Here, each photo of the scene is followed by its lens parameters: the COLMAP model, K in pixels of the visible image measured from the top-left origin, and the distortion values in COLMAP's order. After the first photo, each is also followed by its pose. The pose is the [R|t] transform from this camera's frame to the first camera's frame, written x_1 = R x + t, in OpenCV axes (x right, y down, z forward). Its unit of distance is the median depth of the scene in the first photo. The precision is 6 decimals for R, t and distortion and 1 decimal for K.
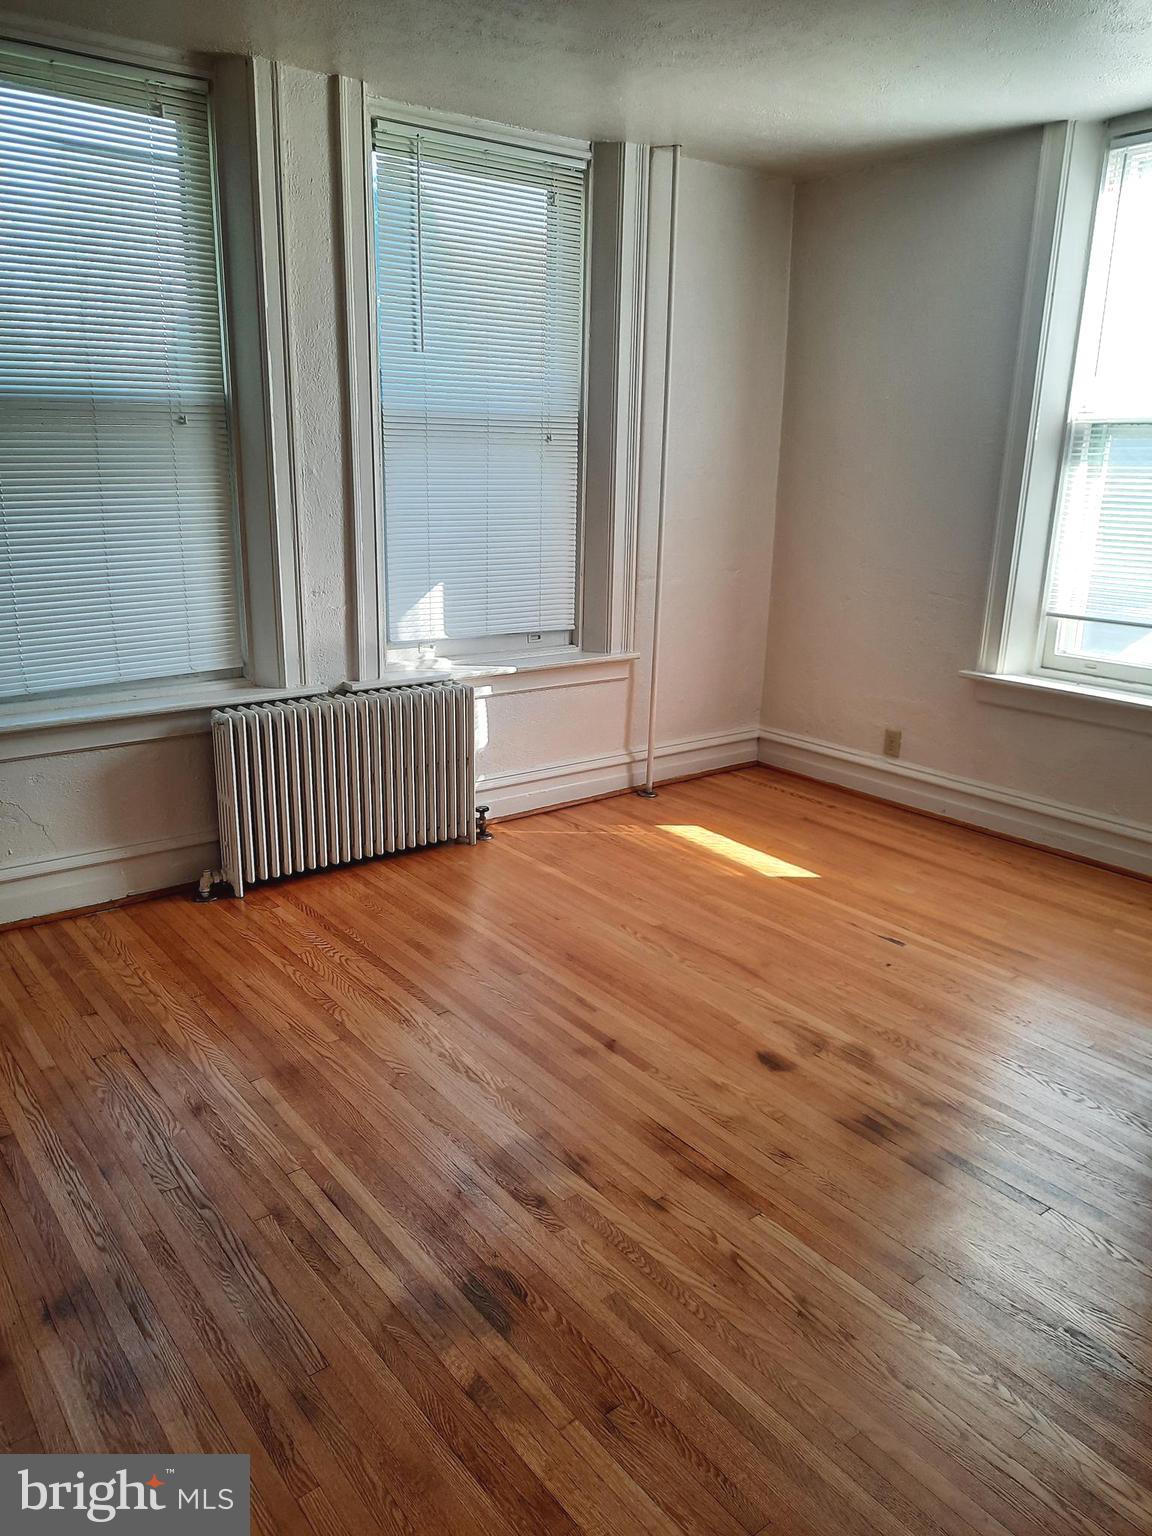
lens RADIAL K [[1116.7, 0, 574.5], [0, 1116.7, 767.8], [0, 0, 1]] dist [0.012201, -0.008630]
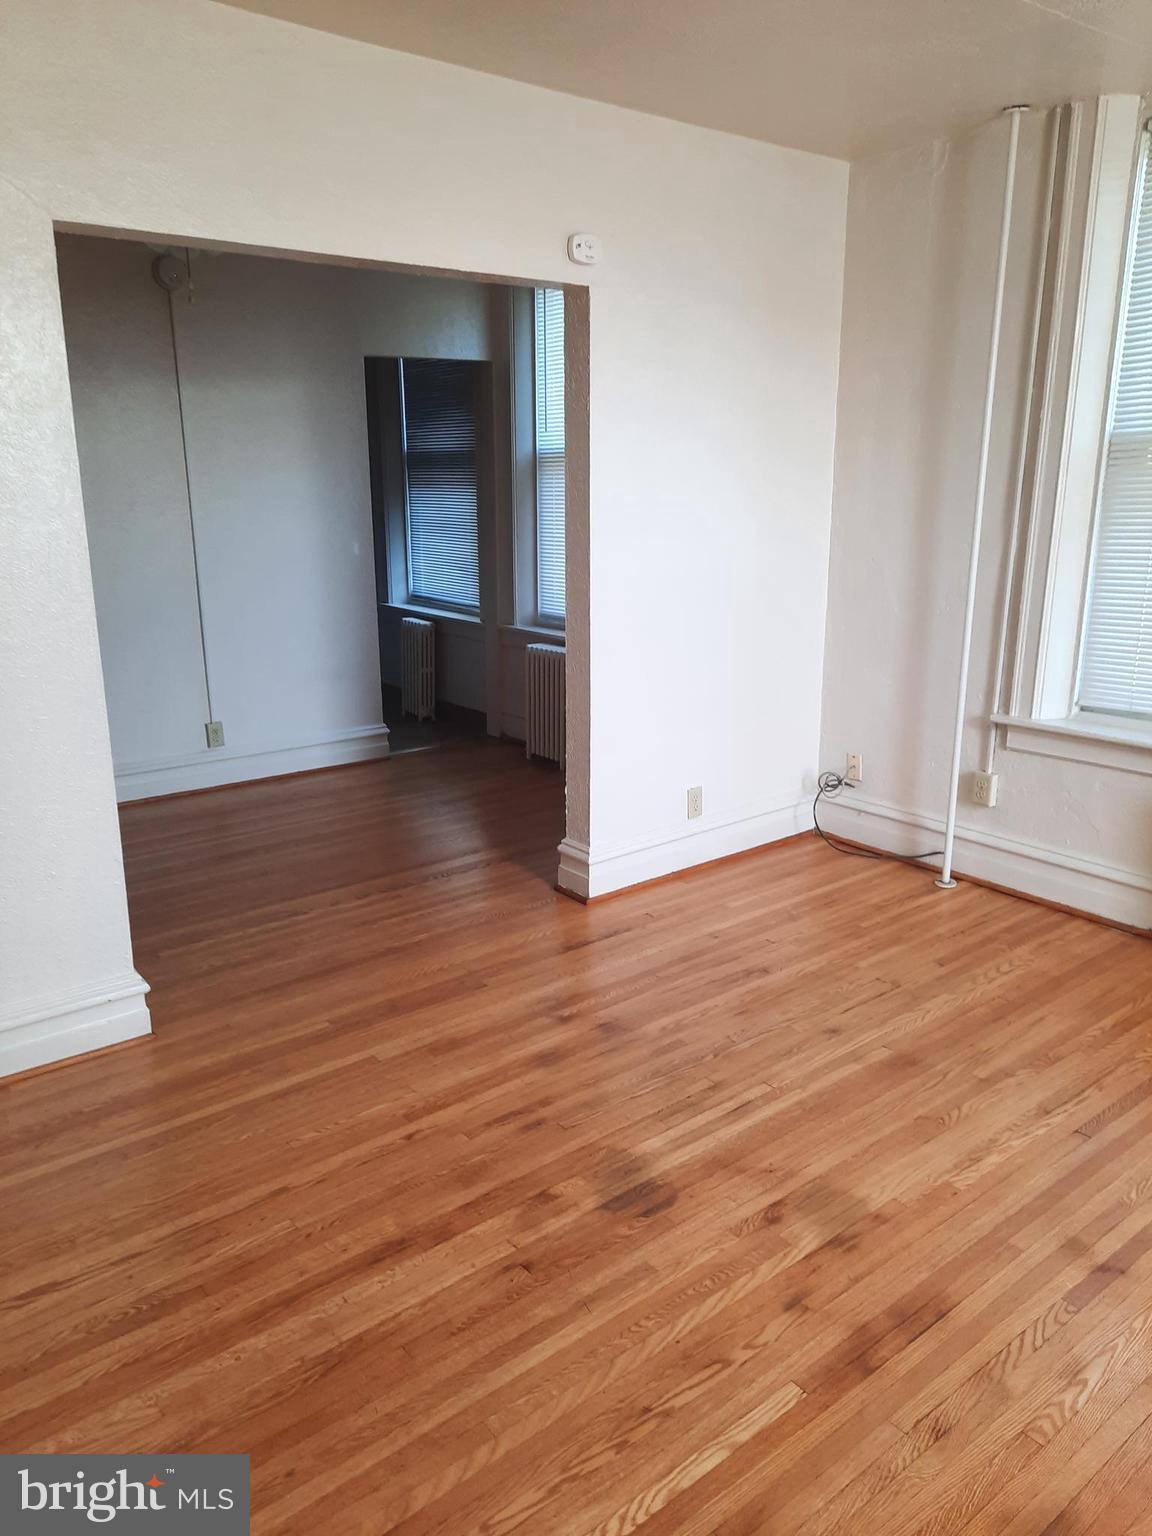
lens RADIAL K [[1116.7, 0, 575.4], [0, 1116.7, 769.7], [0, 0, 1]] dist [0.012201, -0.008630]
pose [[0.019575, 0.245279, -0.969255, 0.874464], [-0.272806, 0.933965, 0.230838, -0.183314], [0.961870, 0.259900, 0.085196, 0.657565]]
